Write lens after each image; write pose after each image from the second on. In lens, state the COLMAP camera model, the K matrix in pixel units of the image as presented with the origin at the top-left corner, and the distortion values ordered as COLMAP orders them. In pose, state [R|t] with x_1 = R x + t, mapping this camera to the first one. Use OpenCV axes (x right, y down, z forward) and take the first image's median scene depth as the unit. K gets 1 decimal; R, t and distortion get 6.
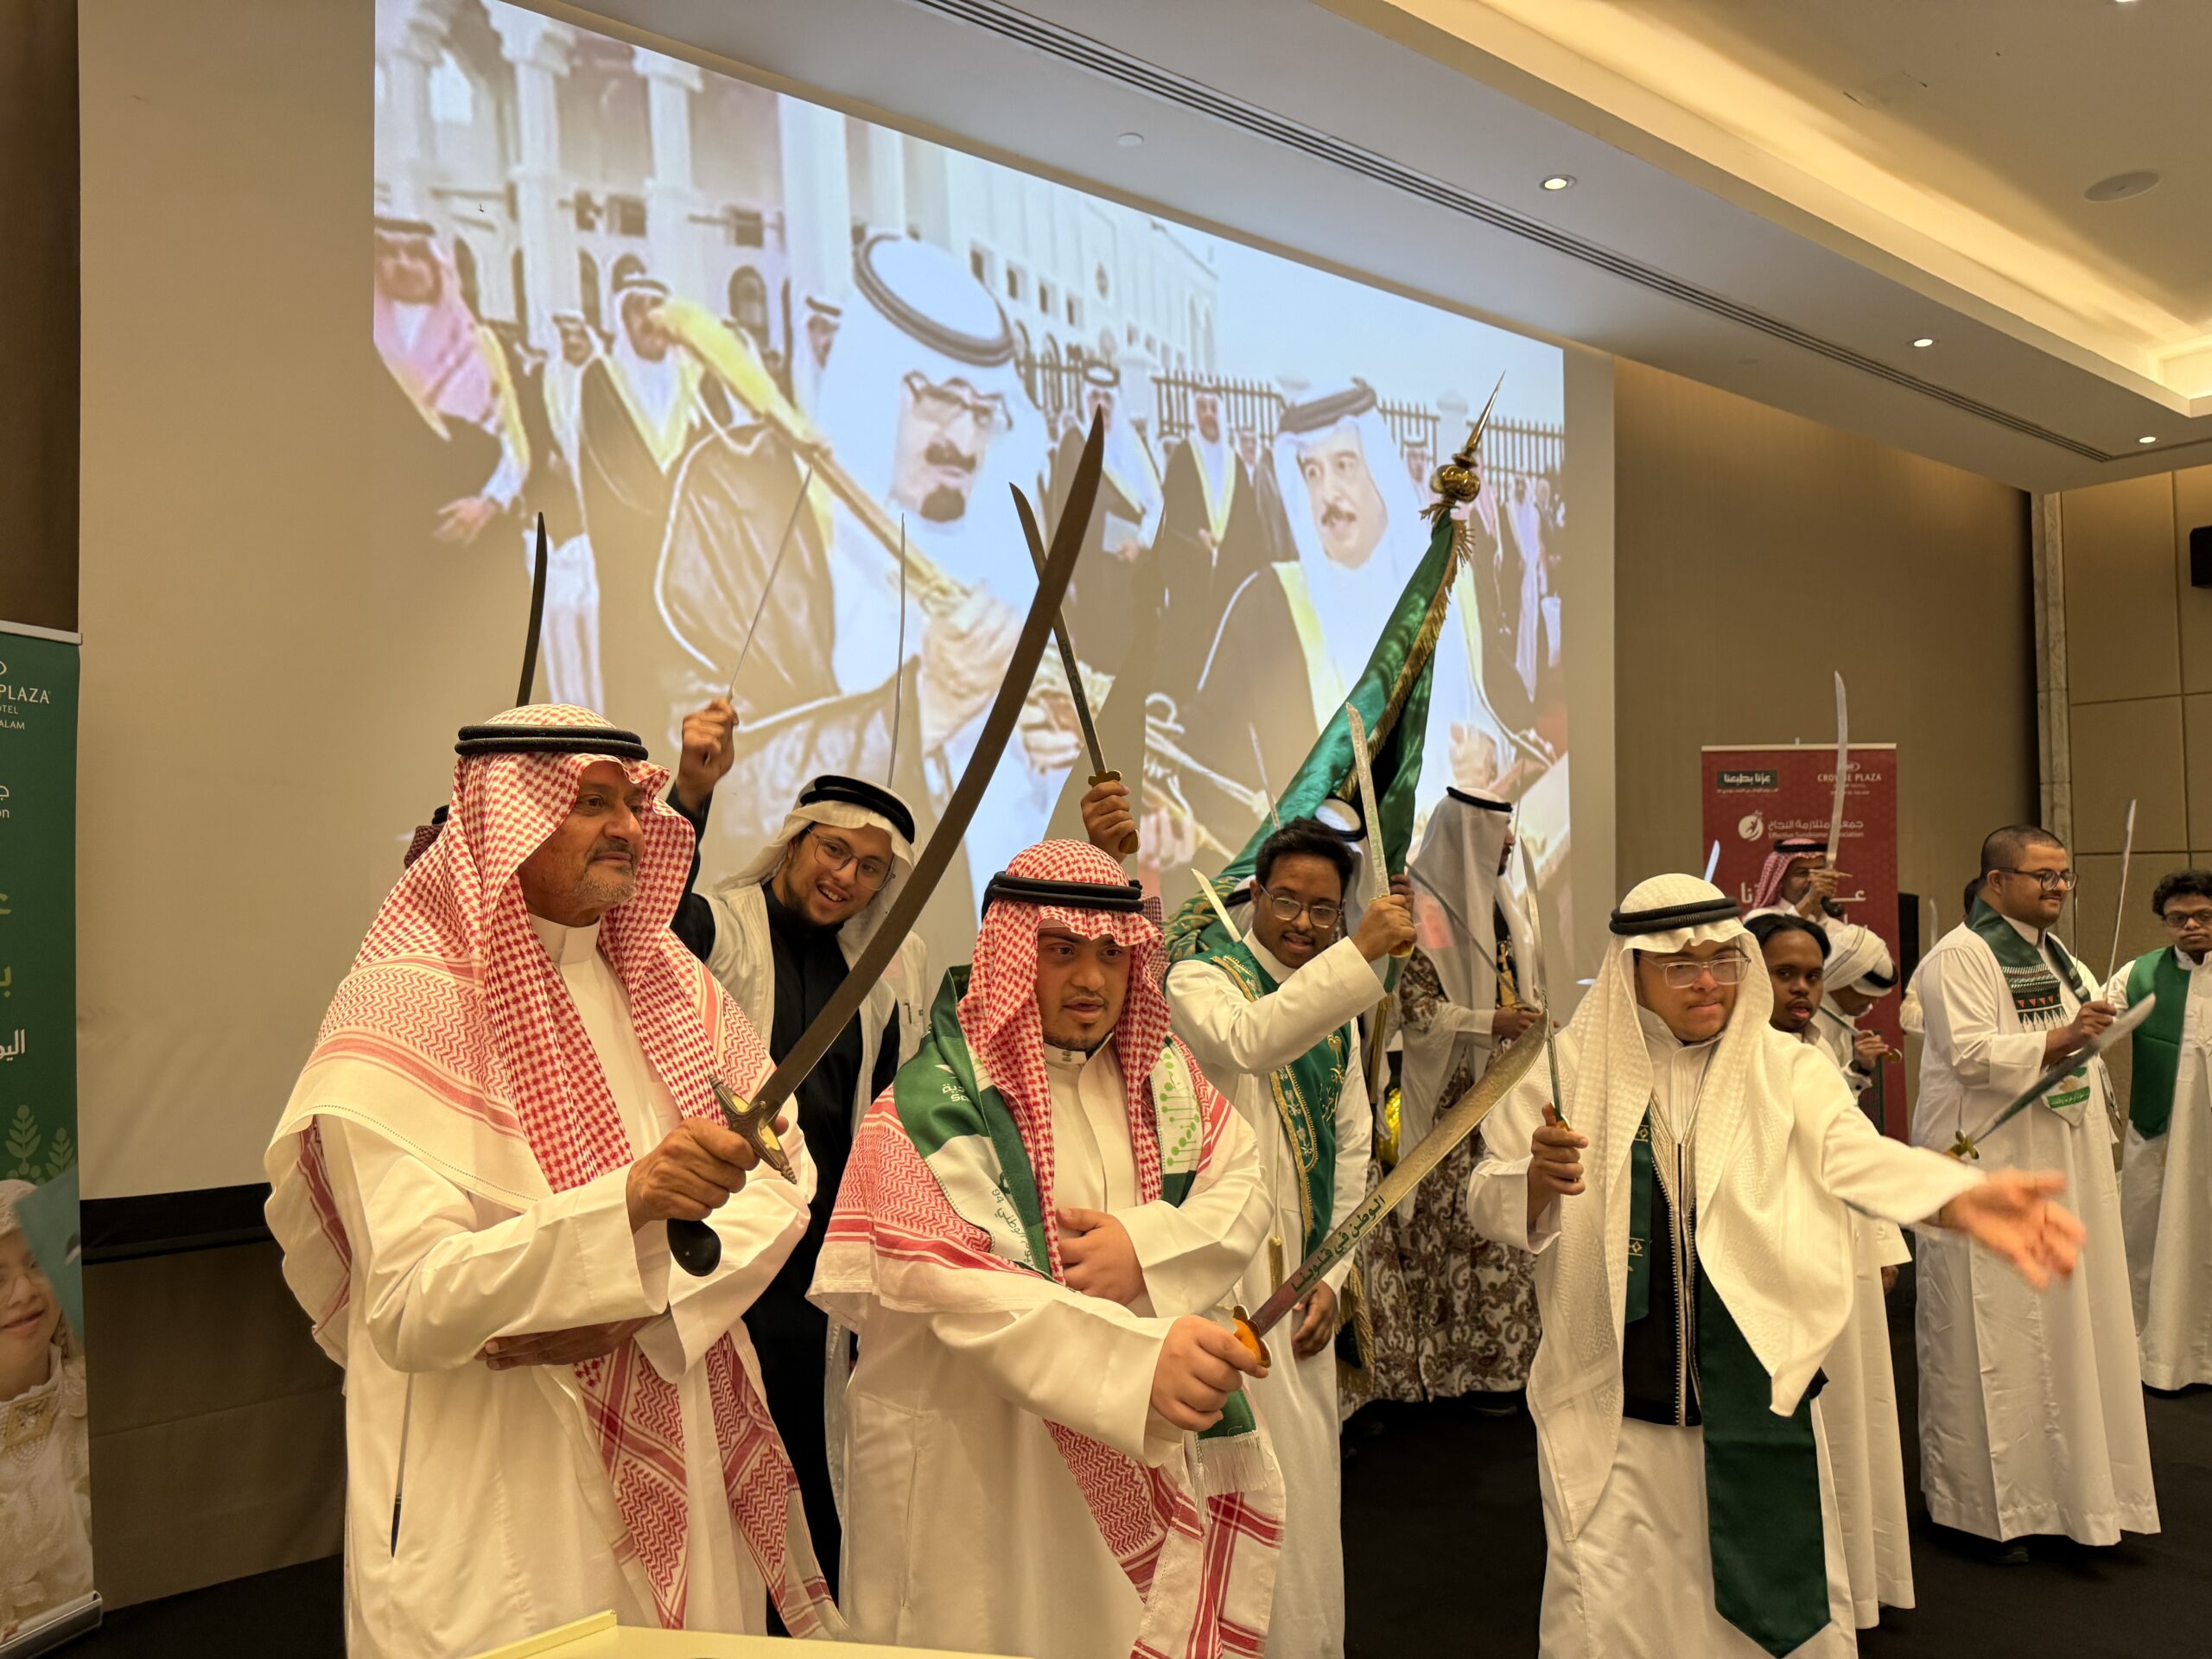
lens RADIAL K [[1620.4, 0, 1068.0], [0, 1620.4, 818.4], [0, 0, 1]] dist [0.007238, -0.005074]
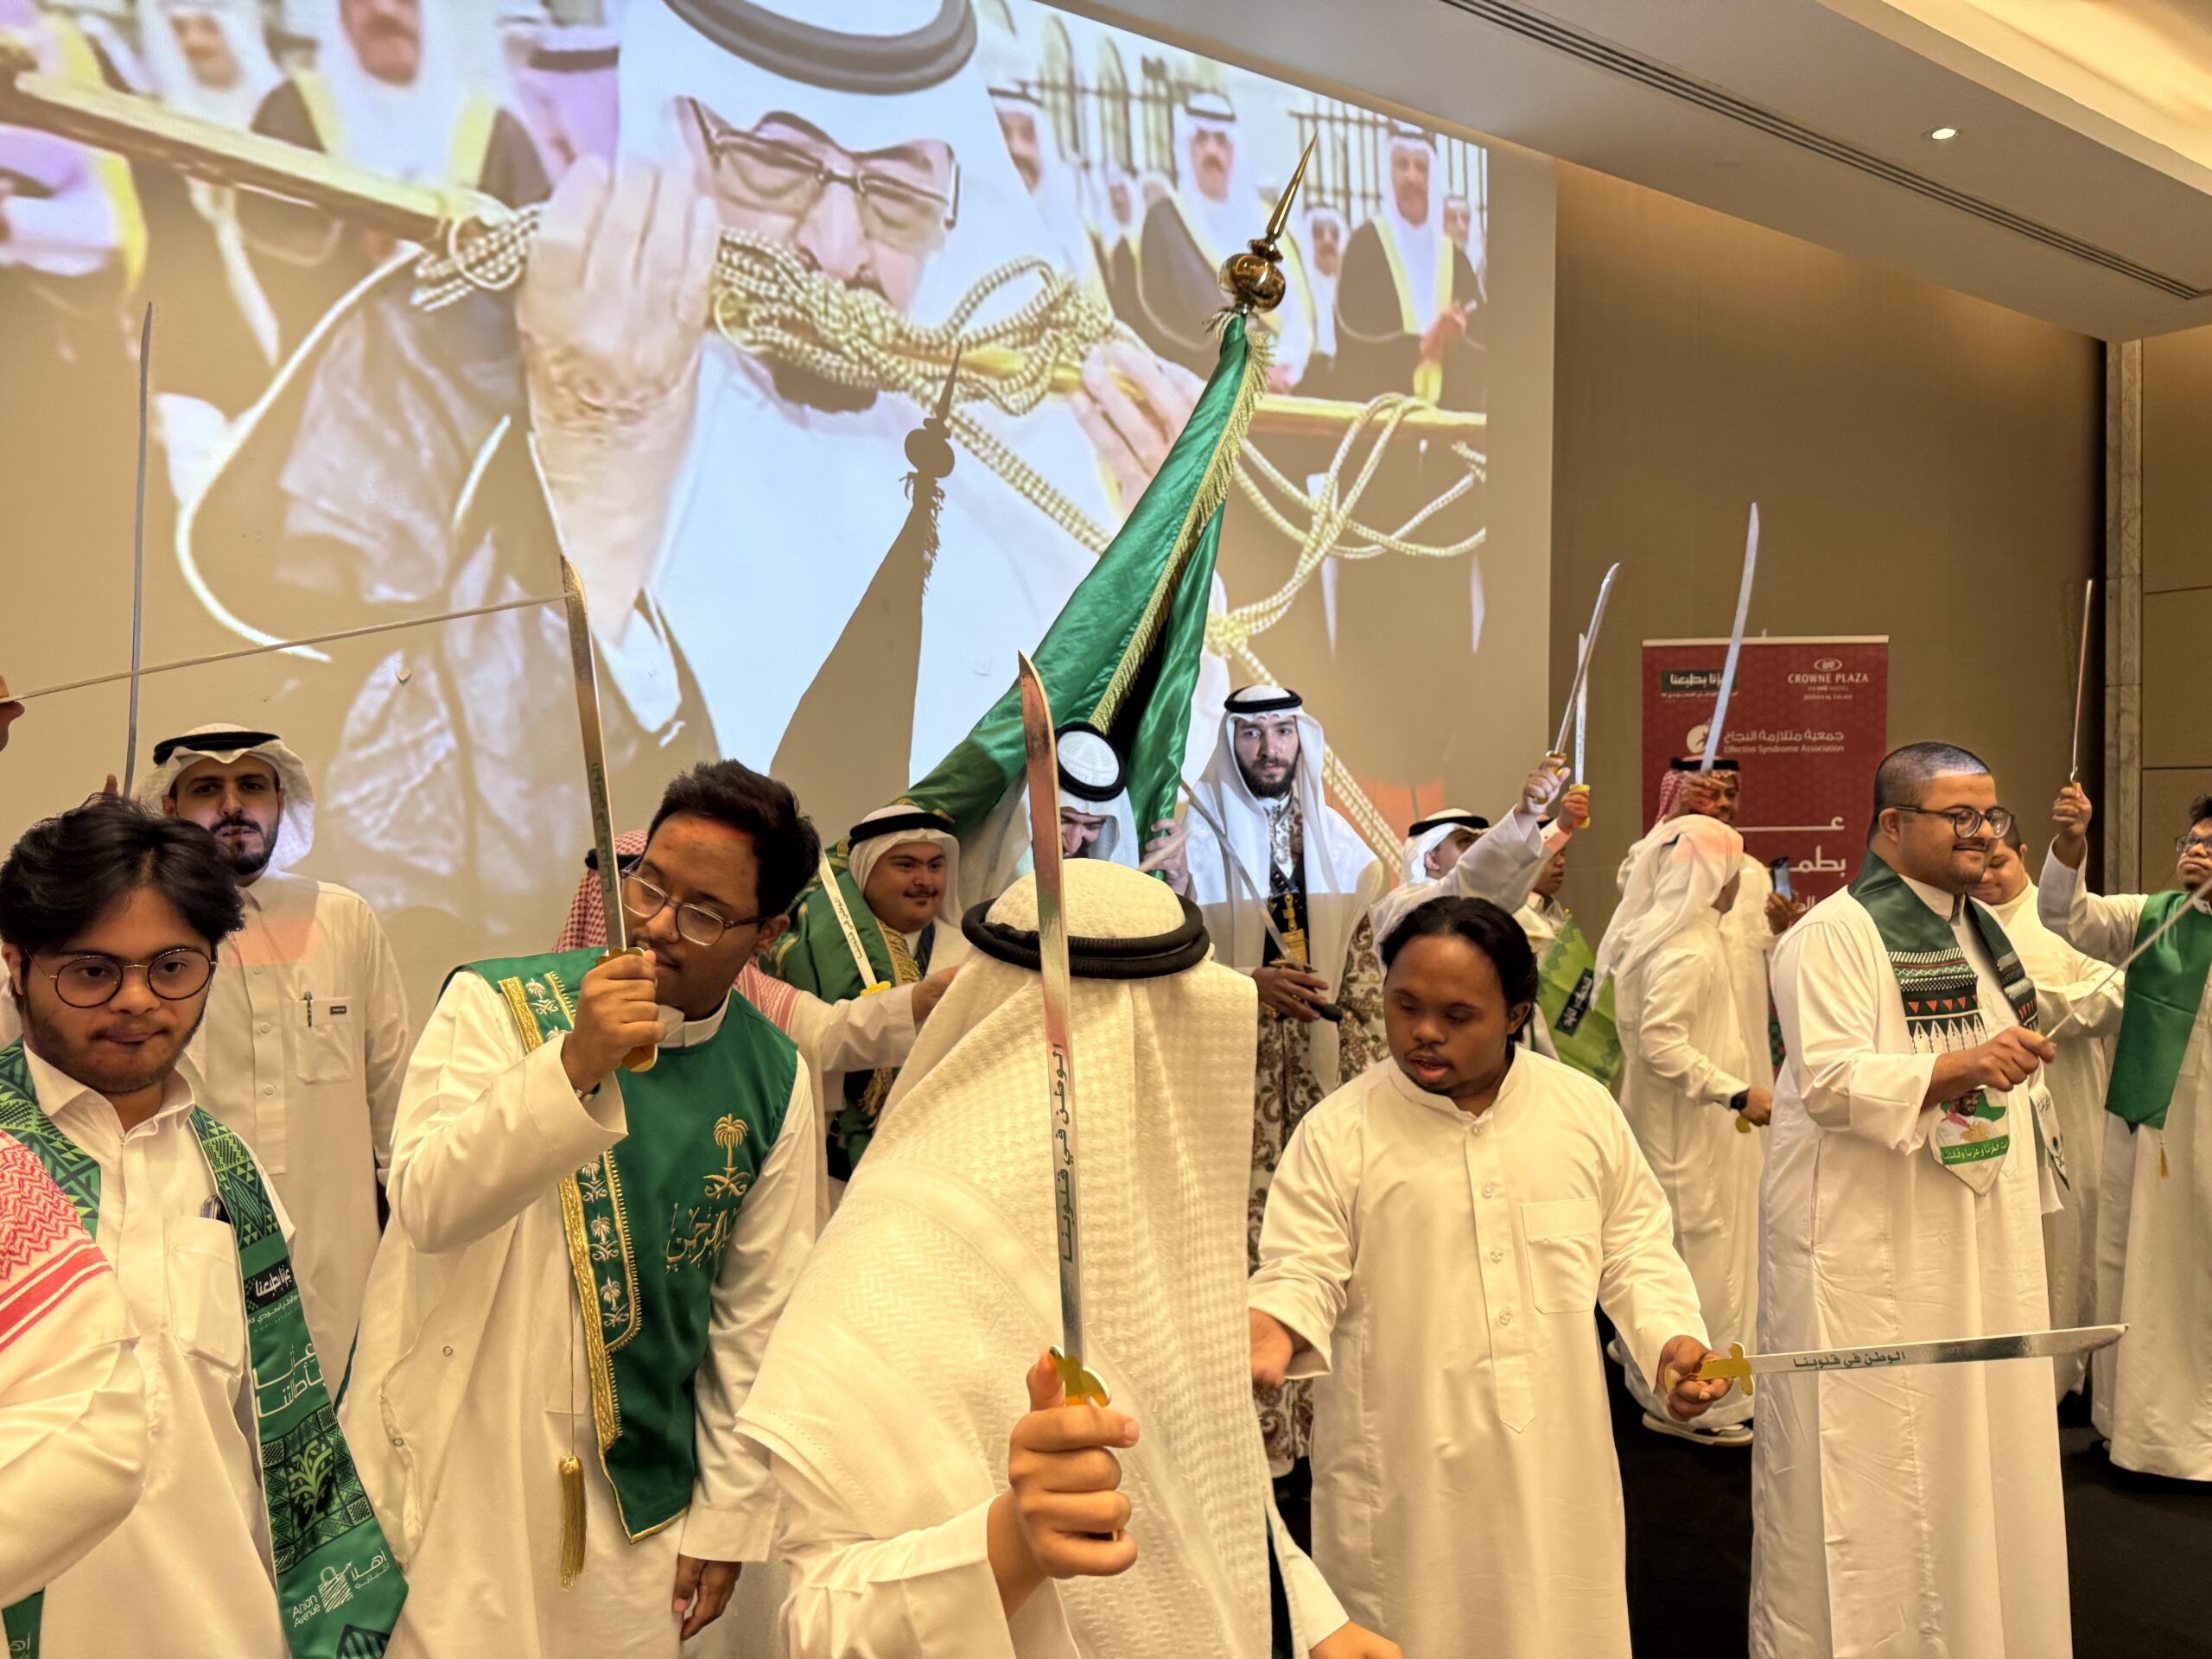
lens RADIAL K [[1586.7, 0, 1064.5], [0, 1586.7, 831.4], [0, 0, 1]] dist [-0.004262, 0.005733]
pose [[0.997822, 0.002160, -0.065934, 0.152652], [0.002202, 0.997816, 0.066017, -0.001831], [0.065933, -0.066018, 0.995638, 0.178350]]
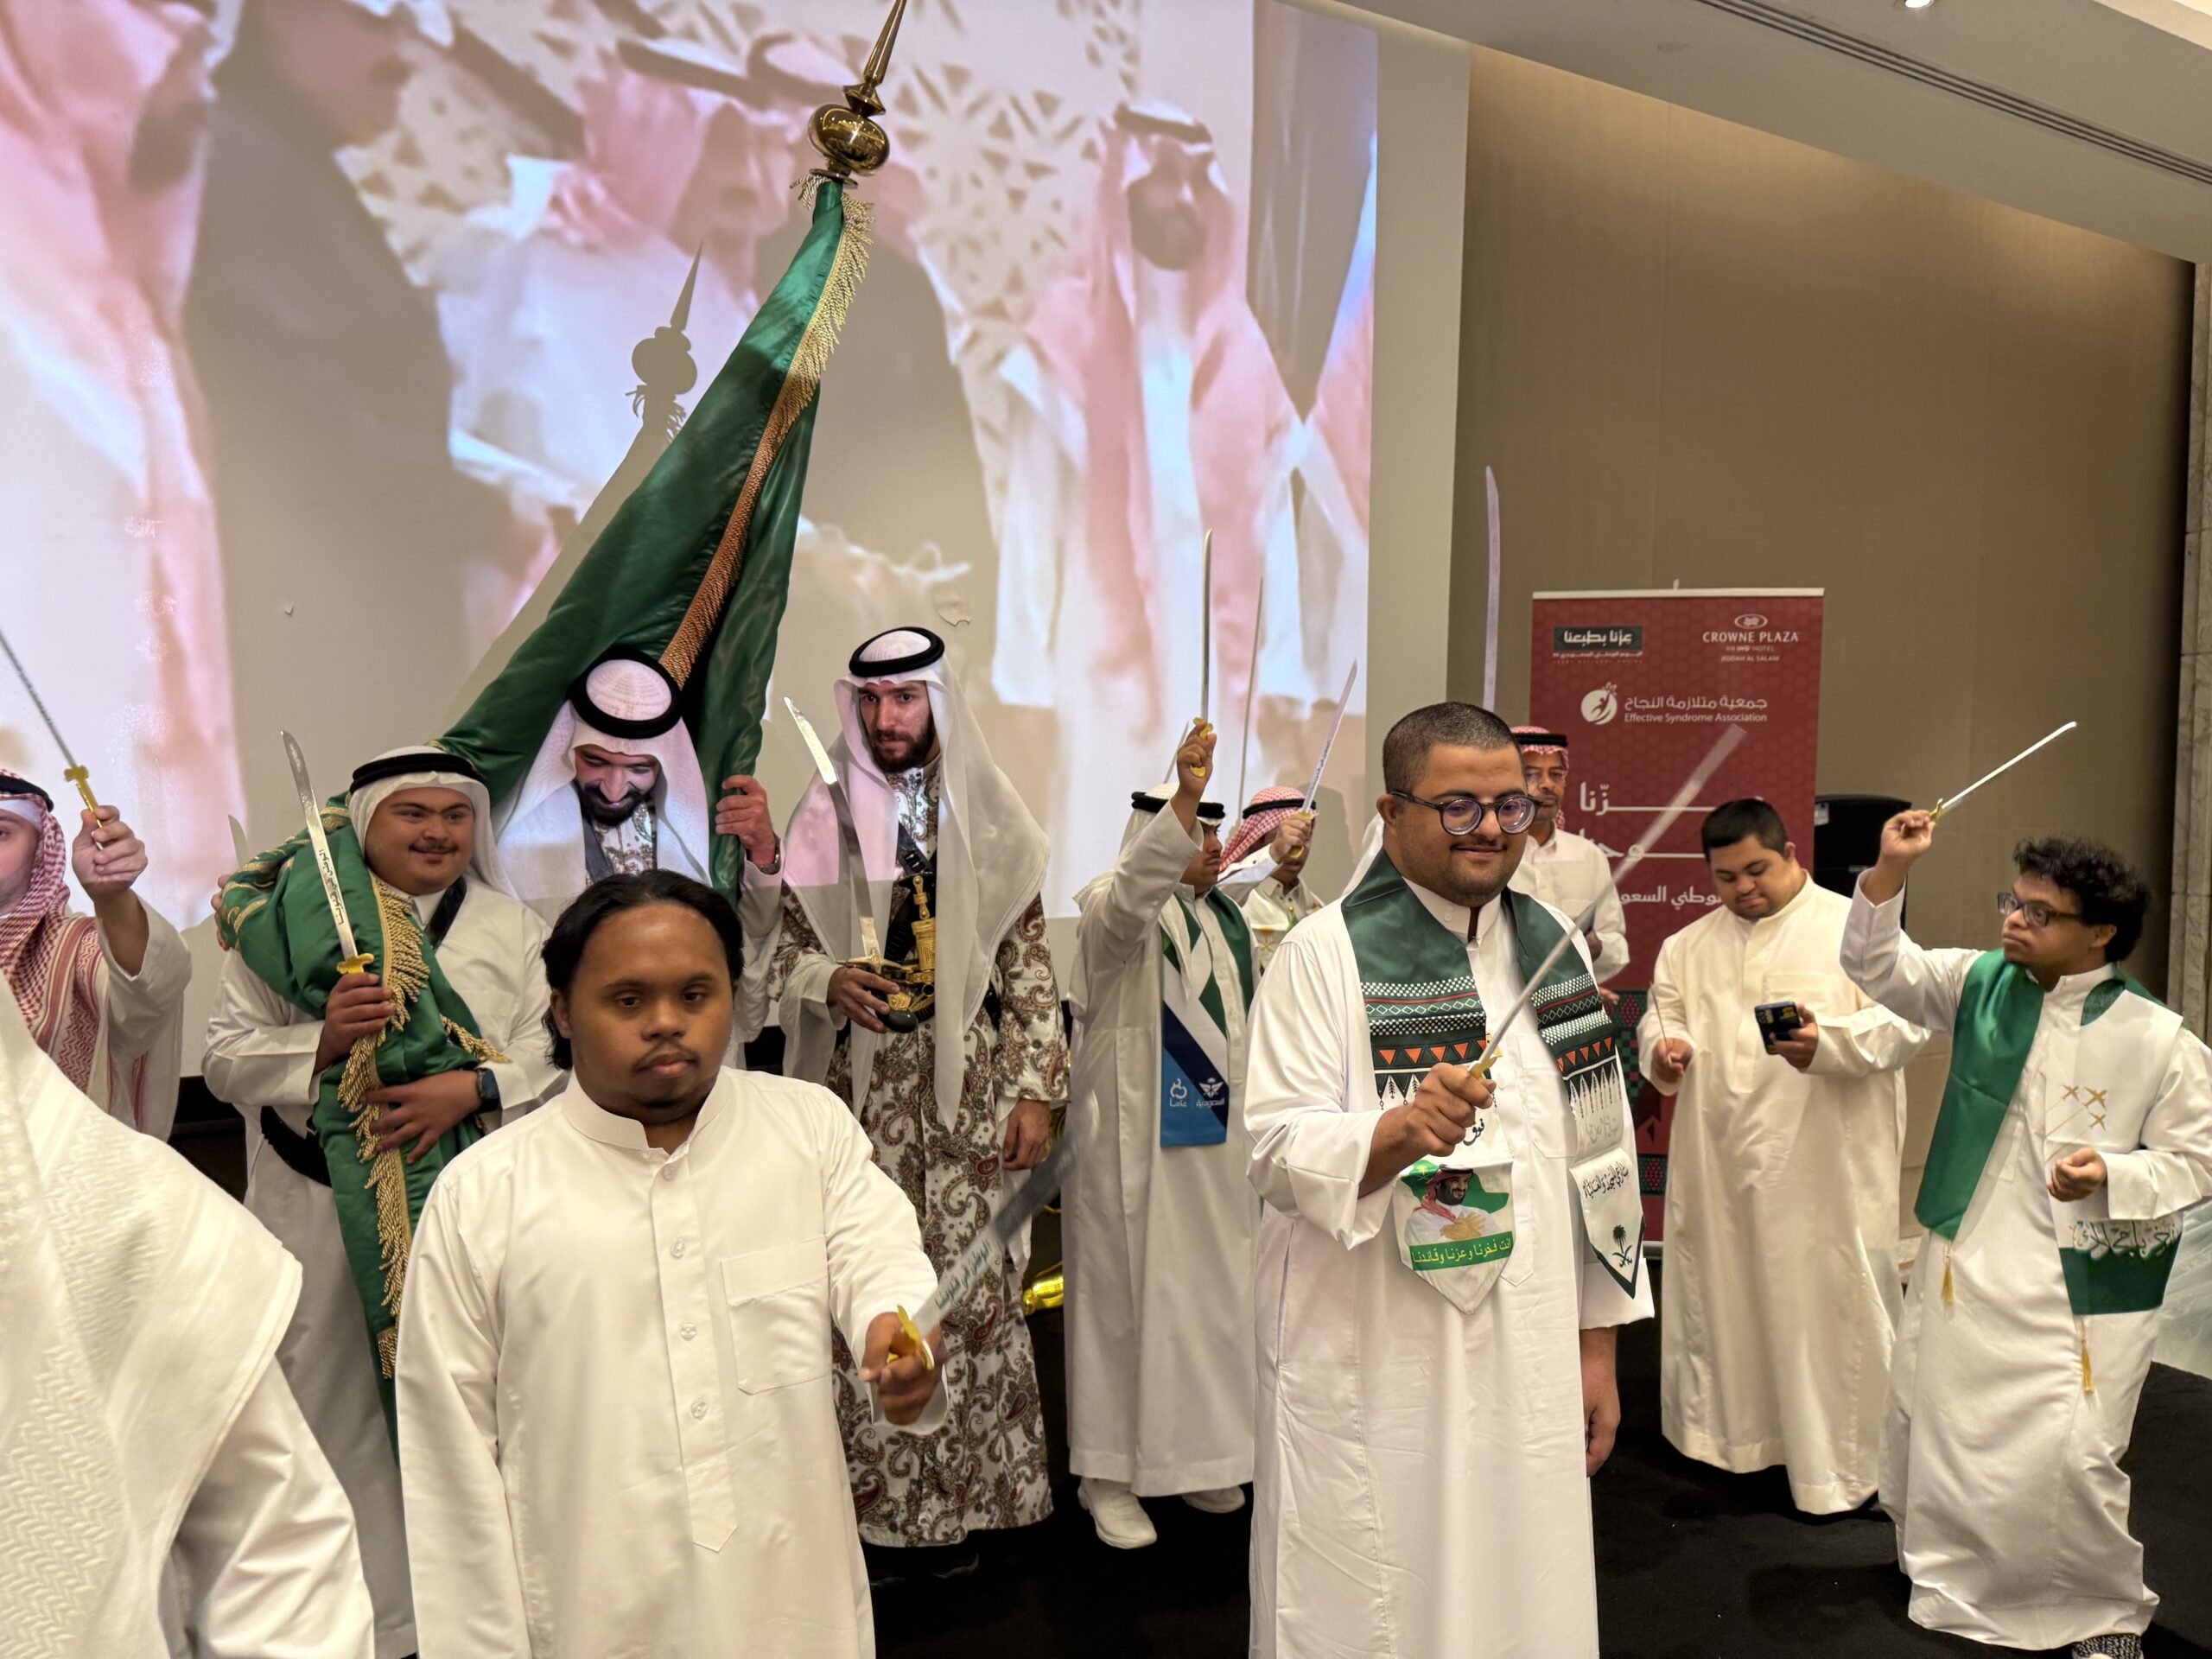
lens RADIAL K [[1543.3, 0, 1106.0], [0, 1543.3, 829.5], [0, 0, 1]] dist [0.047648, -0.054305]
pose [[0.988159, 0.025132, -0.151359, 0.310082], [-0.011636, 0.995928, 0.089401, 0.001208], [0.152990, -0.086582, 0.984428, 0.283060]]
